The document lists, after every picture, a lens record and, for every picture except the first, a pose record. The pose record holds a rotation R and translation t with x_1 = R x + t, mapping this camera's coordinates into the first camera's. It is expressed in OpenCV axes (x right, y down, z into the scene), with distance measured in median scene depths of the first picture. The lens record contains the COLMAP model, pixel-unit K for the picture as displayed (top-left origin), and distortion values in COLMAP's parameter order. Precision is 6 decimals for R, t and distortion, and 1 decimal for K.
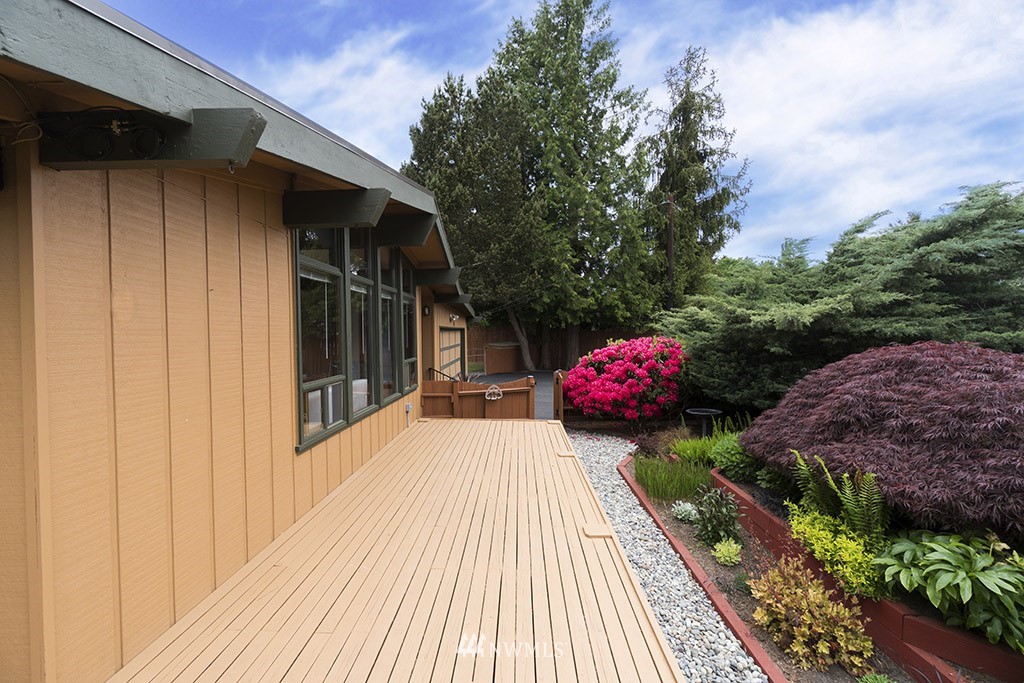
lens RADIAL K [[436.1, 0, 512.0], [0, 436.1, 341.0], [0, 0, 1]] dist [-0.001034, -0.000045]
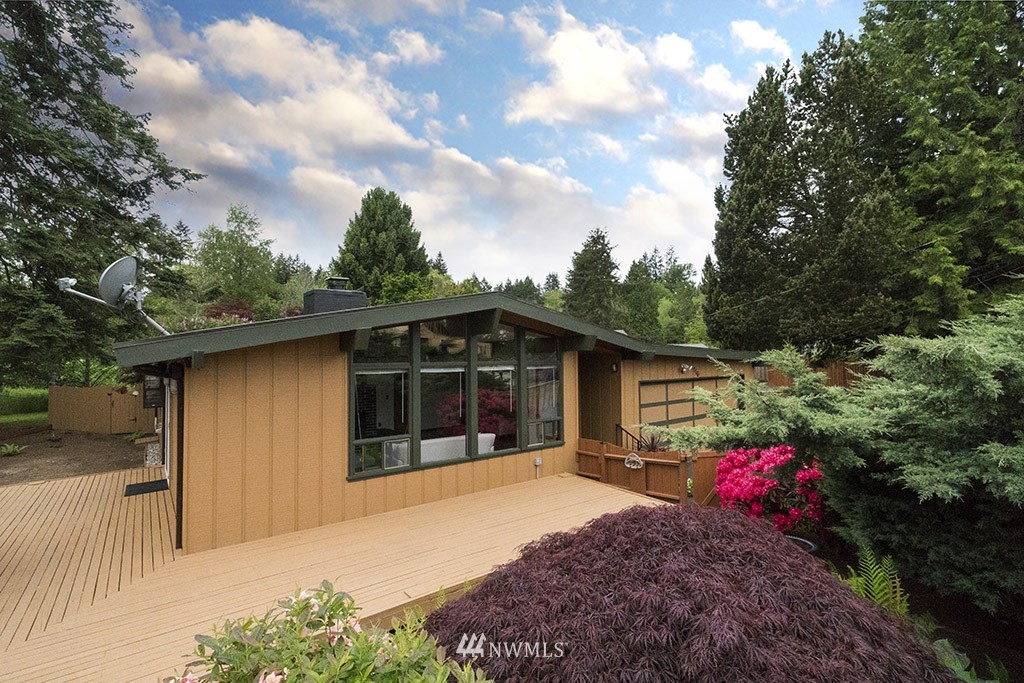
lens RADIAL K [[471.1, 0, 511.9], [0, 471.1, 343.2], [0, 0, 1]] dist [0.002163, 0.000090]
pose [[0.628993, -0.014429, -0.777277, 0.596875], [-0.013438, 0.999477, -0.029428, -0.106073], [0.777295, 0.028955, 0.628470, 0.134789]]
